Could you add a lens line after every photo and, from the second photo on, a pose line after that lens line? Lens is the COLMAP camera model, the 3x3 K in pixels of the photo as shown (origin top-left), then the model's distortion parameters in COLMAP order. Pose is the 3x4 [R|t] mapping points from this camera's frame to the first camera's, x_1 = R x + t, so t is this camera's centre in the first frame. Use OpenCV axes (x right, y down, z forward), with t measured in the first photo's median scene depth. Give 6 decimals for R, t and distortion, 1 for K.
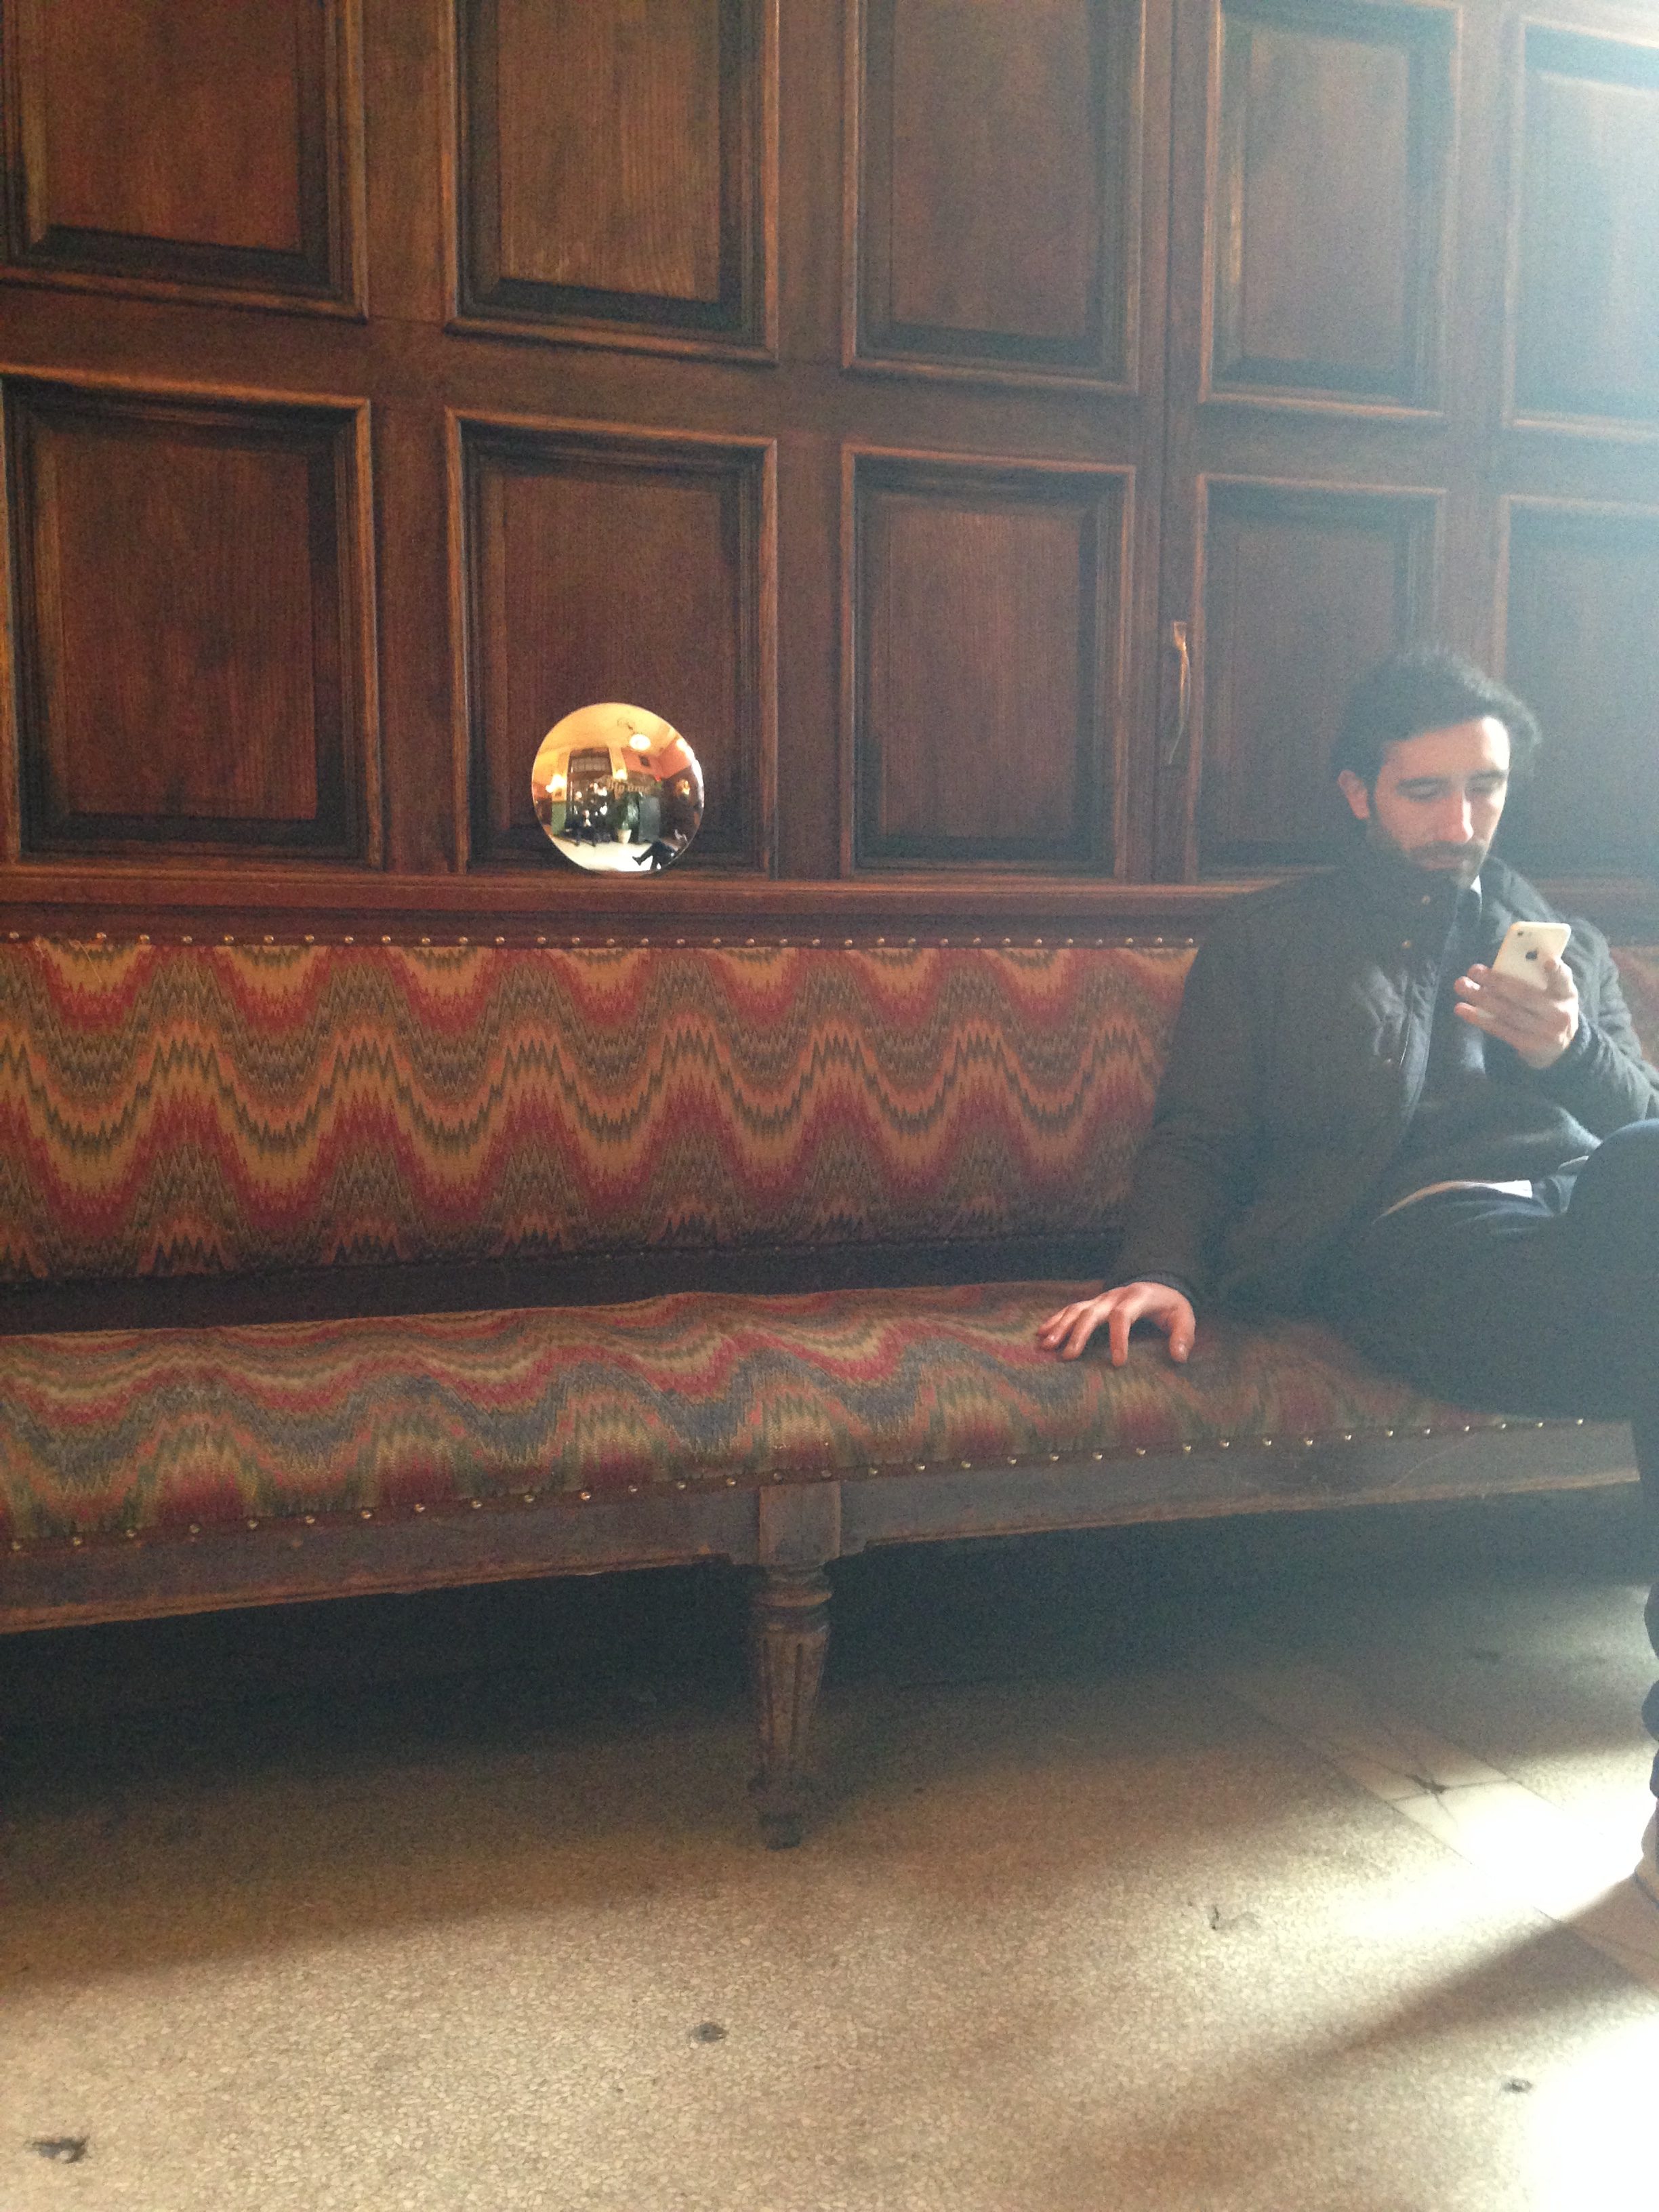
lens RADIAL K [[2014.3, 0, 829.5], [0, 2014.3, 1106.0], [0, 0, 1]] dist [0.195917, -0.275886]
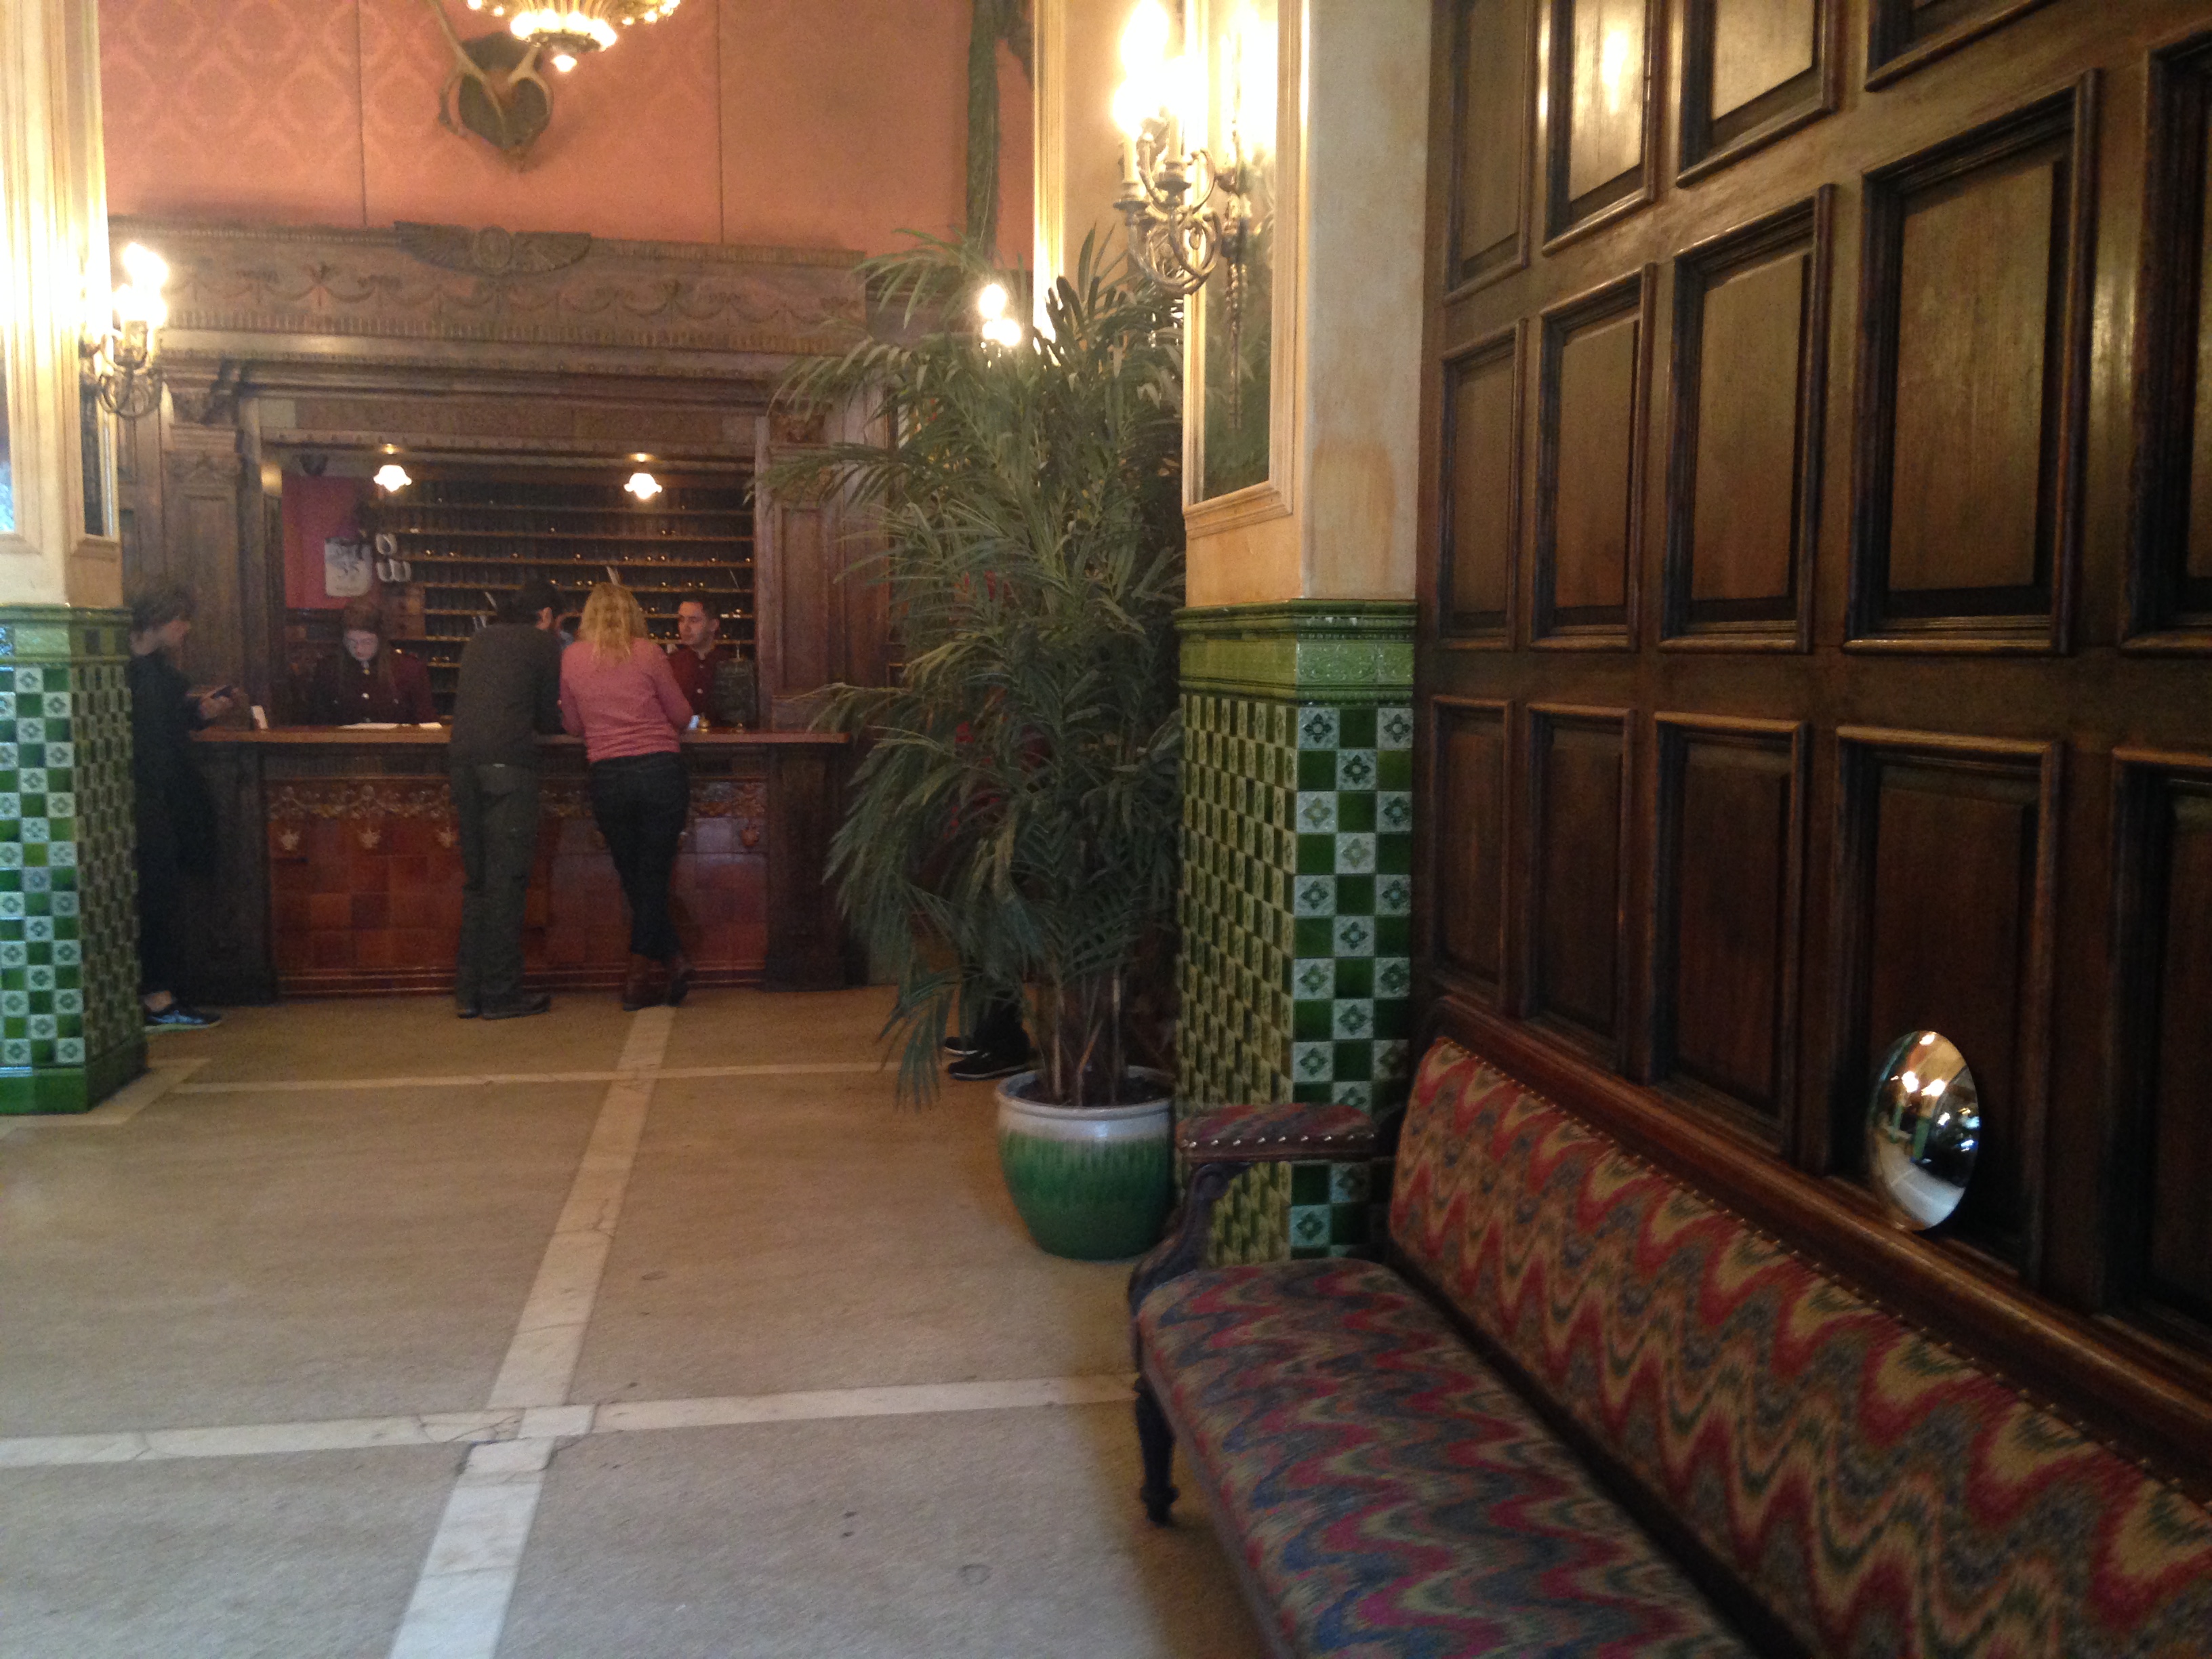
lens RADIAL K [[2014.3, 0, 1106.0], [0, 2014.3, 829.5], [0, 0, 1]] dist [0.195917, -0.275886]
pose [[-0.170584, 0.076831, -0.982343, 0.928955], [-0.096096, 0.990906, 0.094188, -0.376362], [0.980646, 0.110466, -0.161650, 0.883575]]
